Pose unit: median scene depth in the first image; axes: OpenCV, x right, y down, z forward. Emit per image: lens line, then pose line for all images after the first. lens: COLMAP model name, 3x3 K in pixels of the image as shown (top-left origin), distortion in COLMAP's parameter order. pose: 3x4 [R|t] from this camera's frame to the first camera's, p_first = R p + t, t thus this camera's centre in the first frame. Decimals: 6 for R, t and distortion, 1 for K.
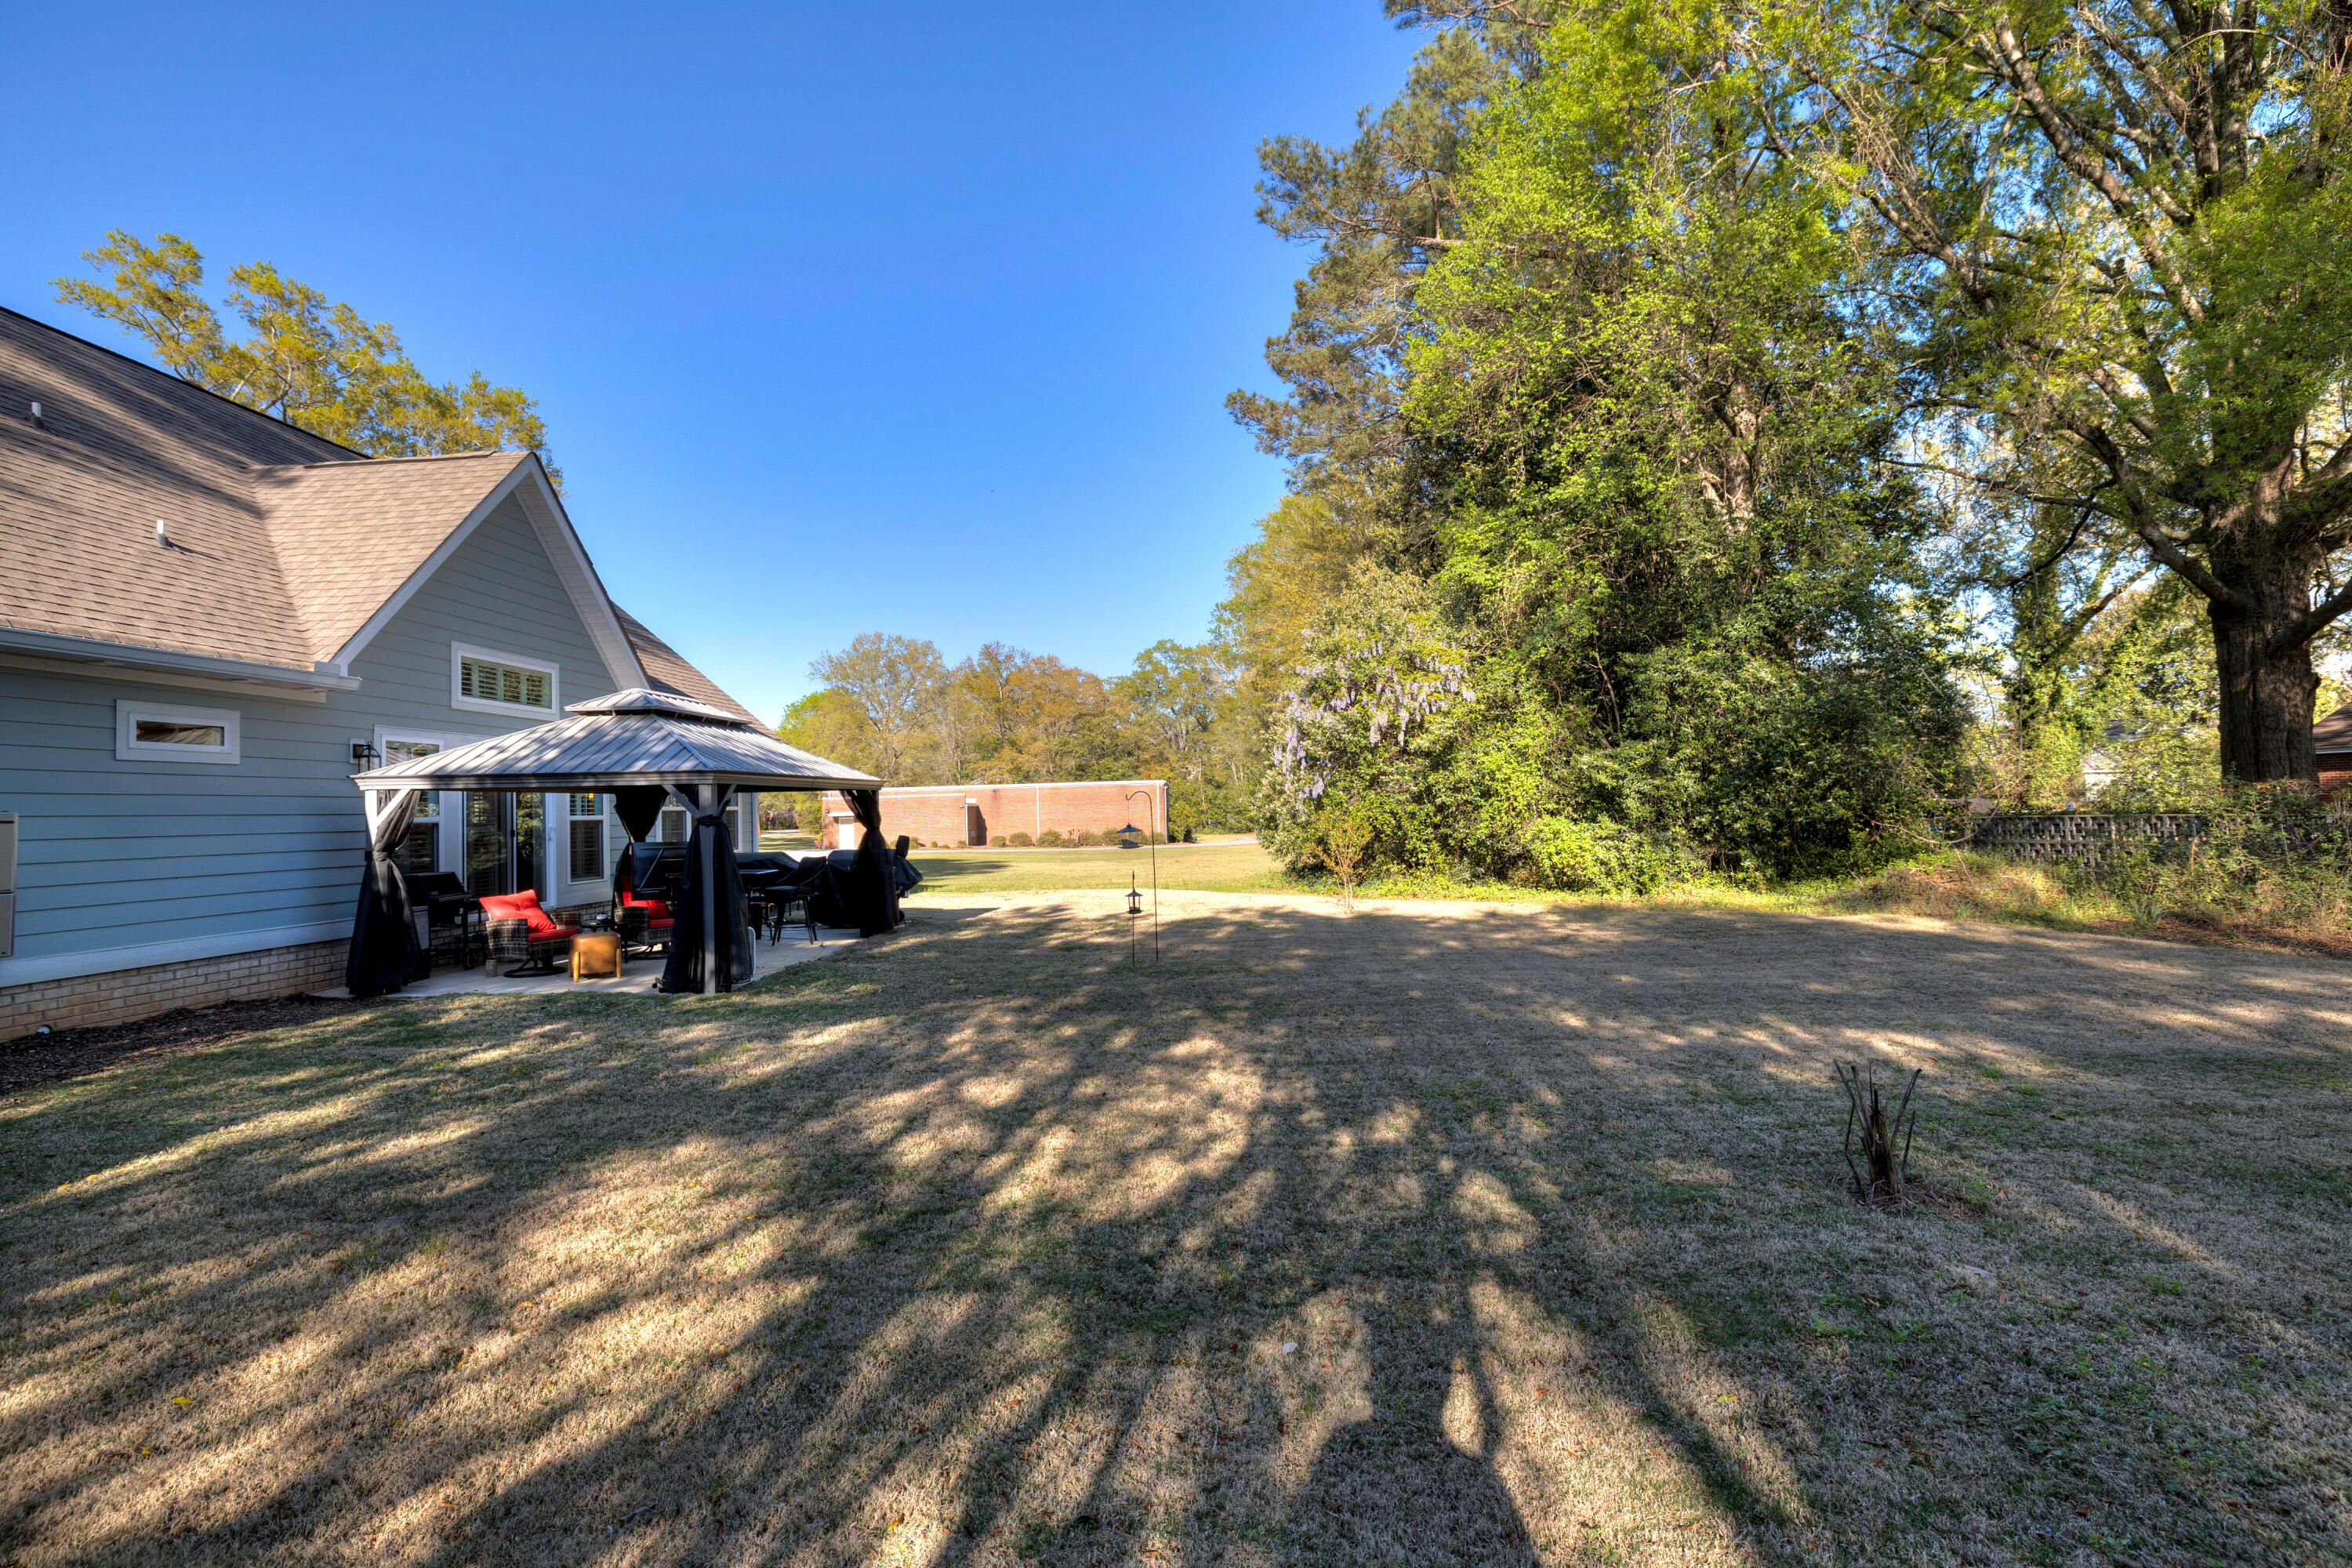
lens RADIAL K [[1077.3, 0, 1176.0], [0, 1077.3, 784.0], [0, 0, 1]] dist [-0.001384, -0.000463]
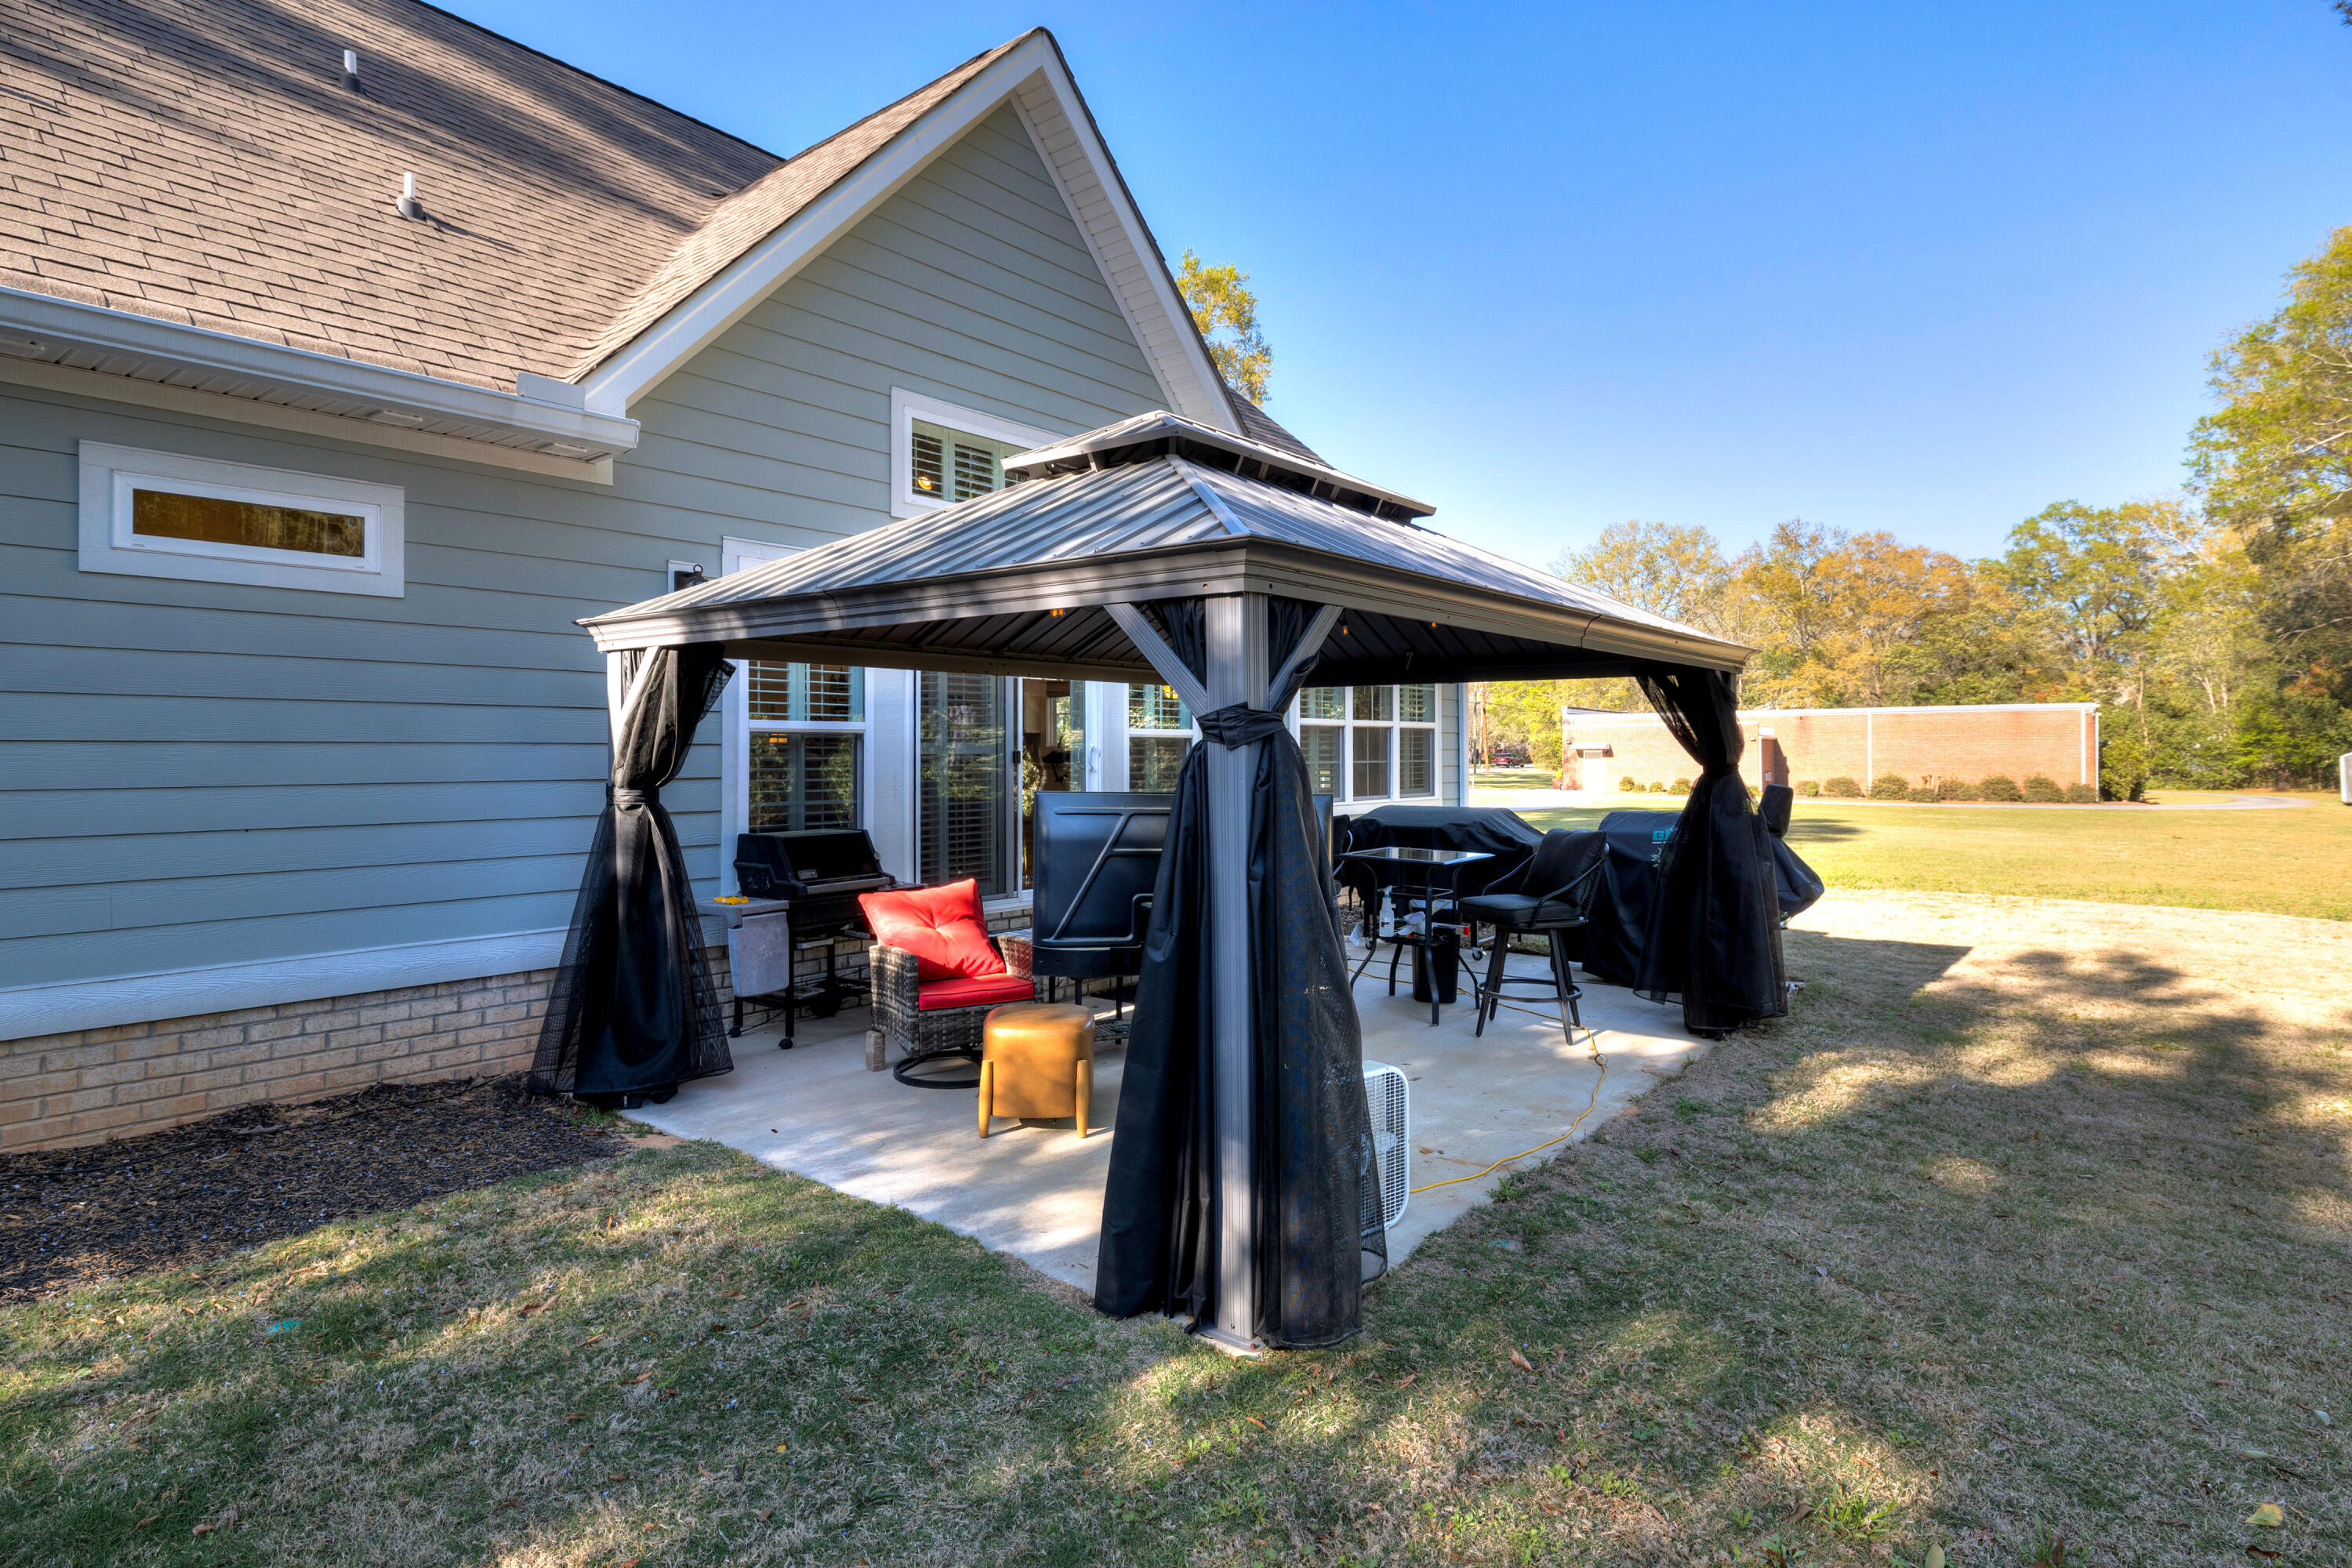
lens RADIAL K [[1210.0, 0, 1178.8], [0, 1210.0, 738.7], [0, 0, 1]] dist [-0.000447, -0.000919]
pose [[0.812963, 0.015418, -0.582111, -0.037497], [-0.003574, 0.999763, 0.021488, 0.004456], [0.582304, -0.015389, 0.812825, 0.105237]]
